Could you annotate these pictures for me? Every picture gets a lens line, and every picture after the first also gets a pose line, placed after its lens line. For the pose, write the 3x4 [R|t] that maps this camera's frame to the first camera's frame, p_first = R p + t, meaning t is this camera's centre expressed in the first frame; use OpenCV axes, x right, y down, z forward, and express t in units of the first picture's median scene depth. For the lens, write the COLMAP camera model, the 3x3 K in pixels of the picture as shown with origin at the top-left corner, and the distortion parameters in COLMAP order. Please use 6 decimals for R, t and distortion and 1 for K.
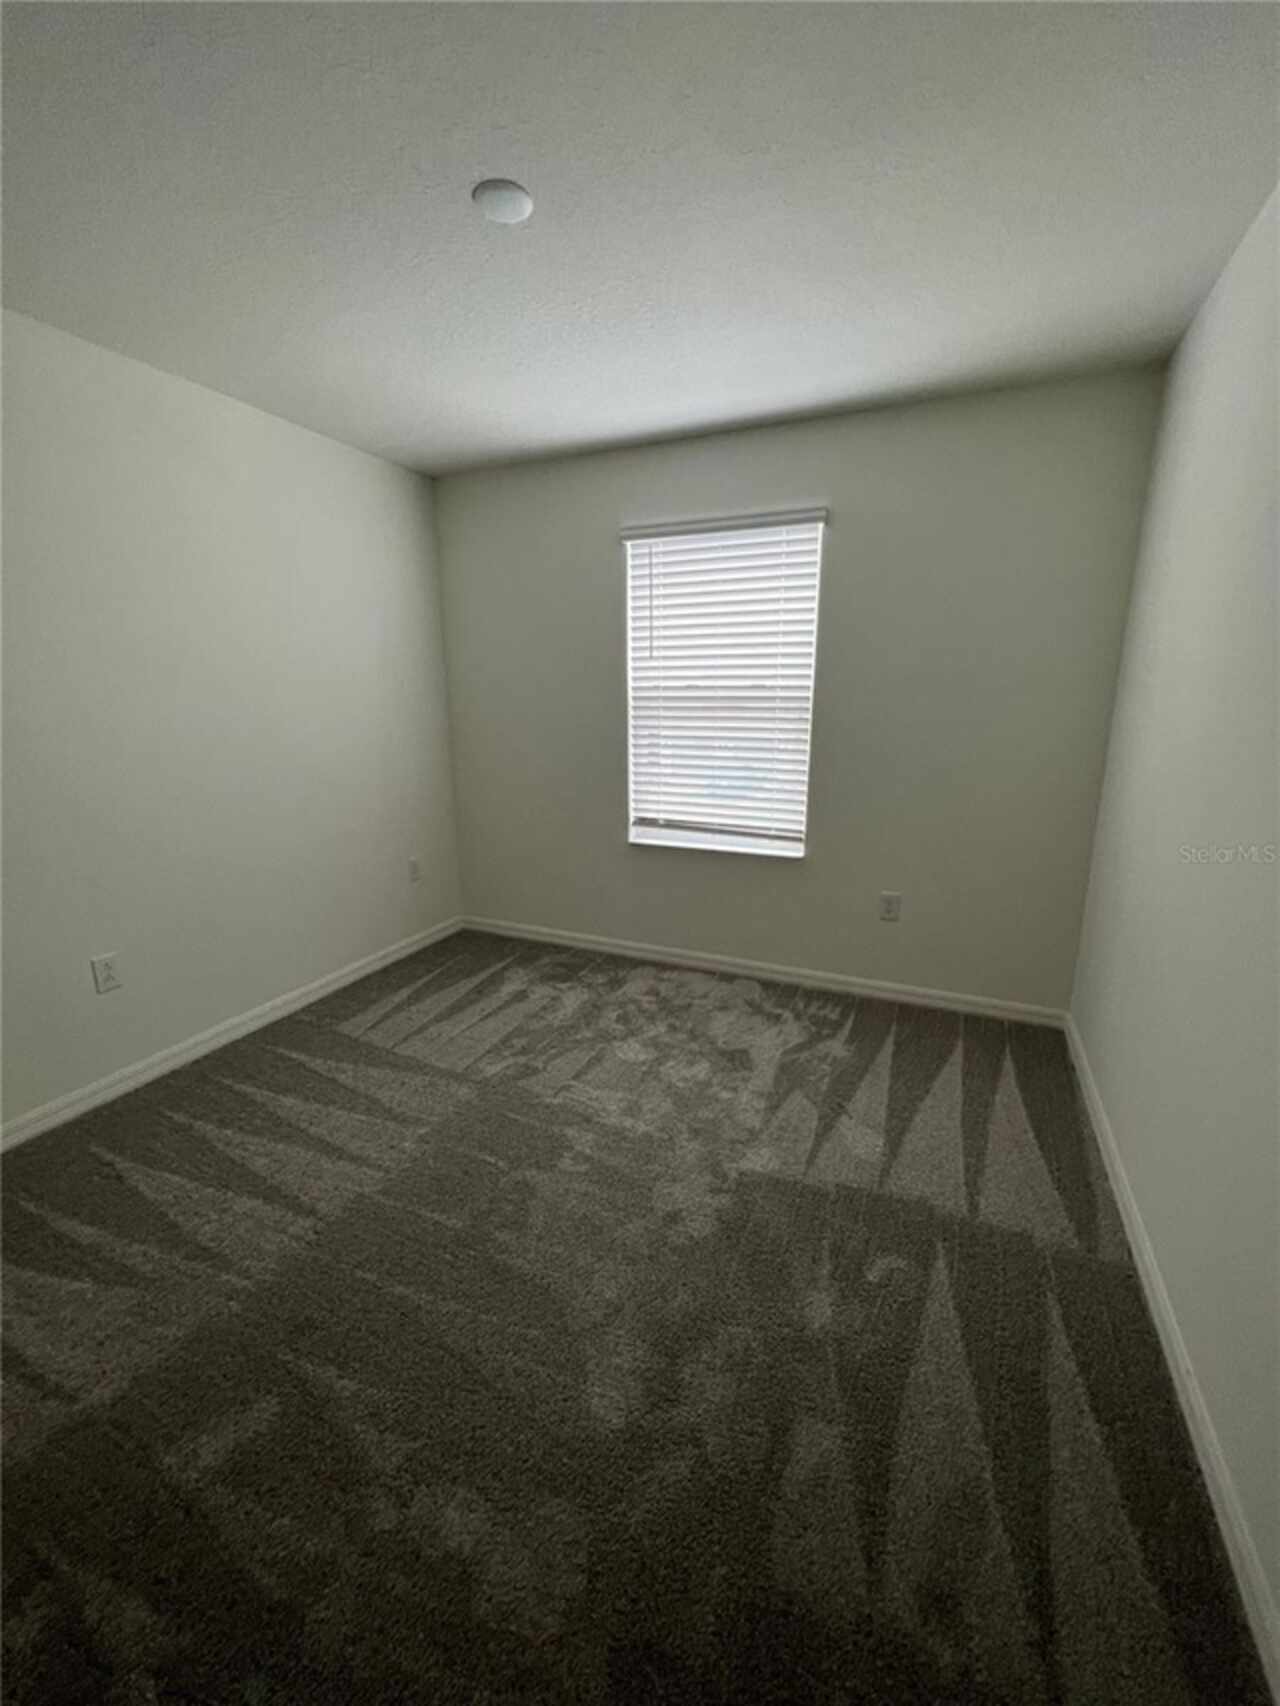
lens RADIAL K [[687.1, 0, 635.9], [0, 687.1, 851.9], [0, 0, 1]] dist [0.001534, 0.000090]
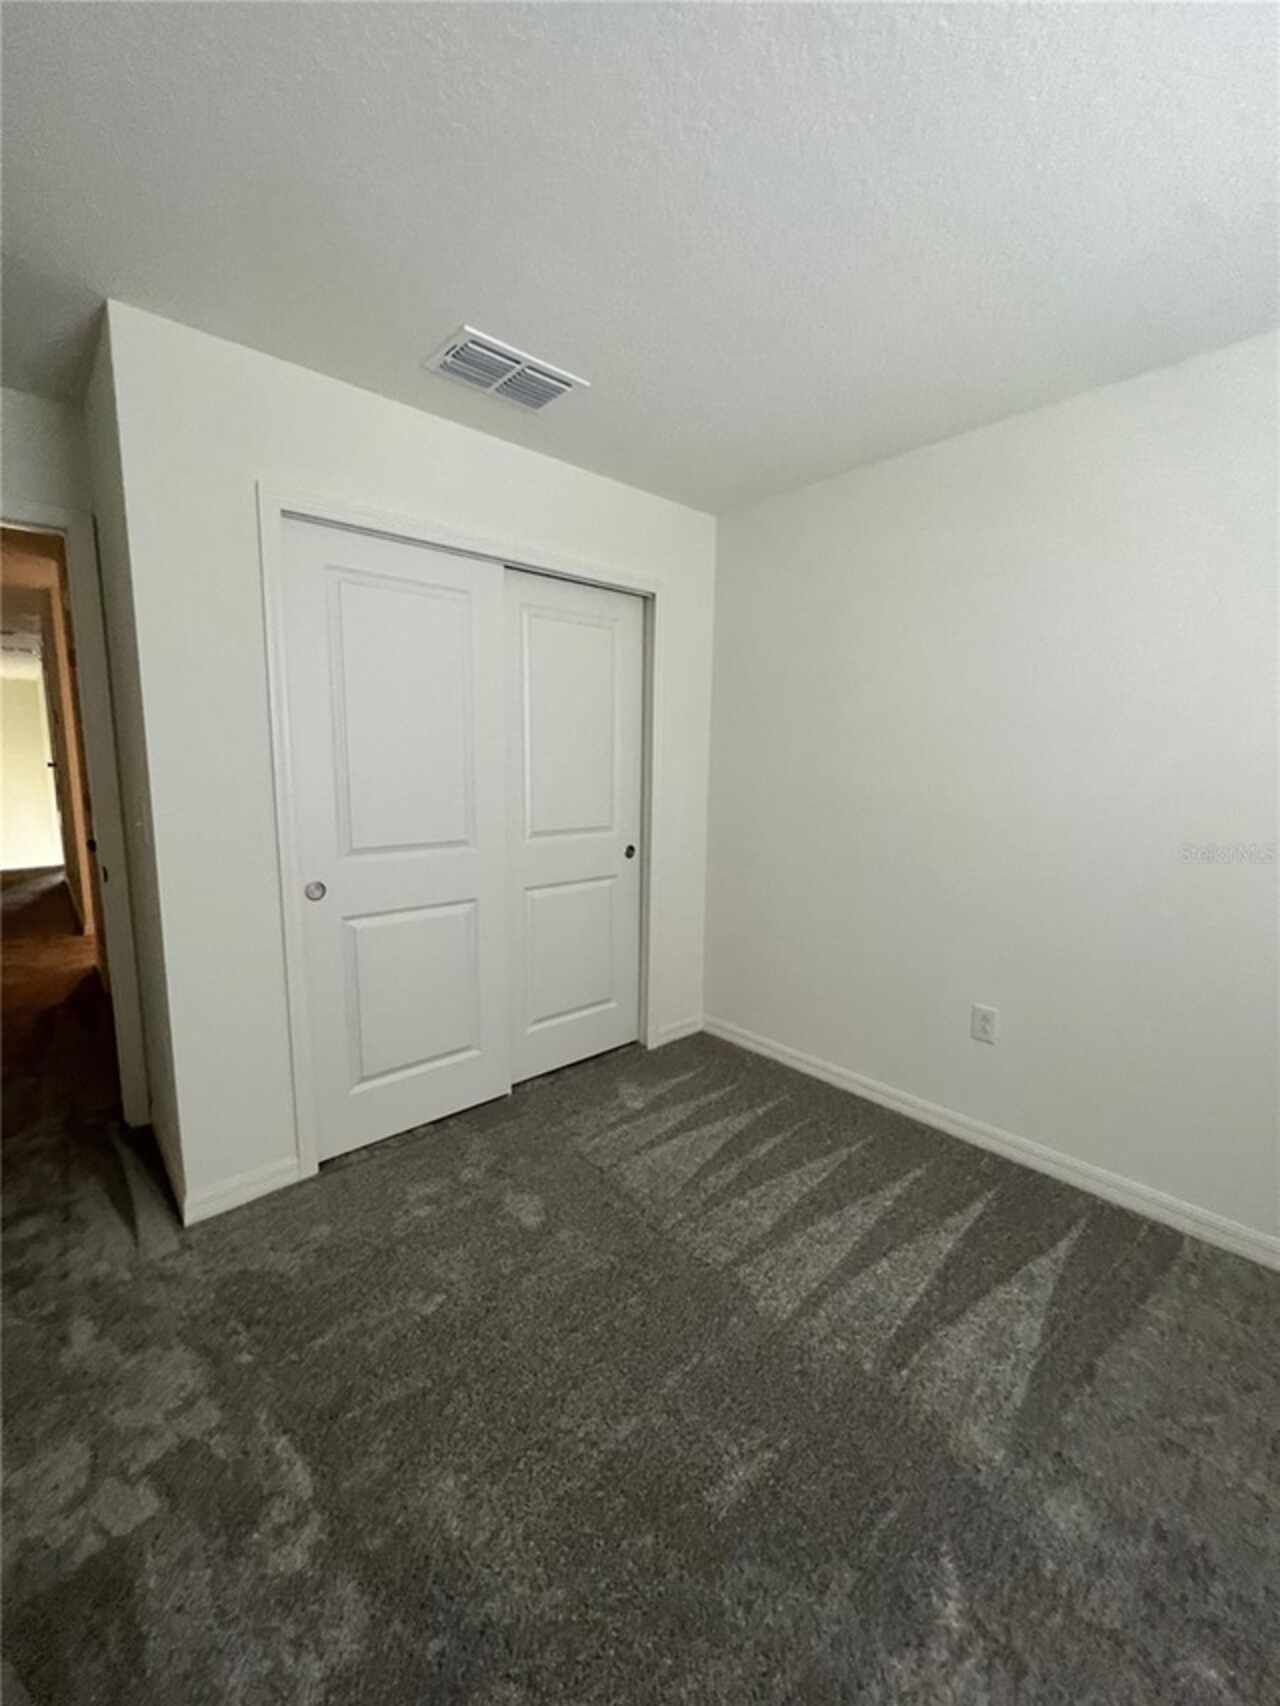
lens RADIAL K [[694.6, 0, 634.9], [0, 694.6, 851.7], [0, 0, 1]] dist [-0.002403, -0.000023]
pose [[-0.407811, 0.129718, -0.903805, 0.340413], [-0.217259, 0.947641, 0.234041, -0.195991], [0.886842, 0.291804, -0.358276, 0.832293]]
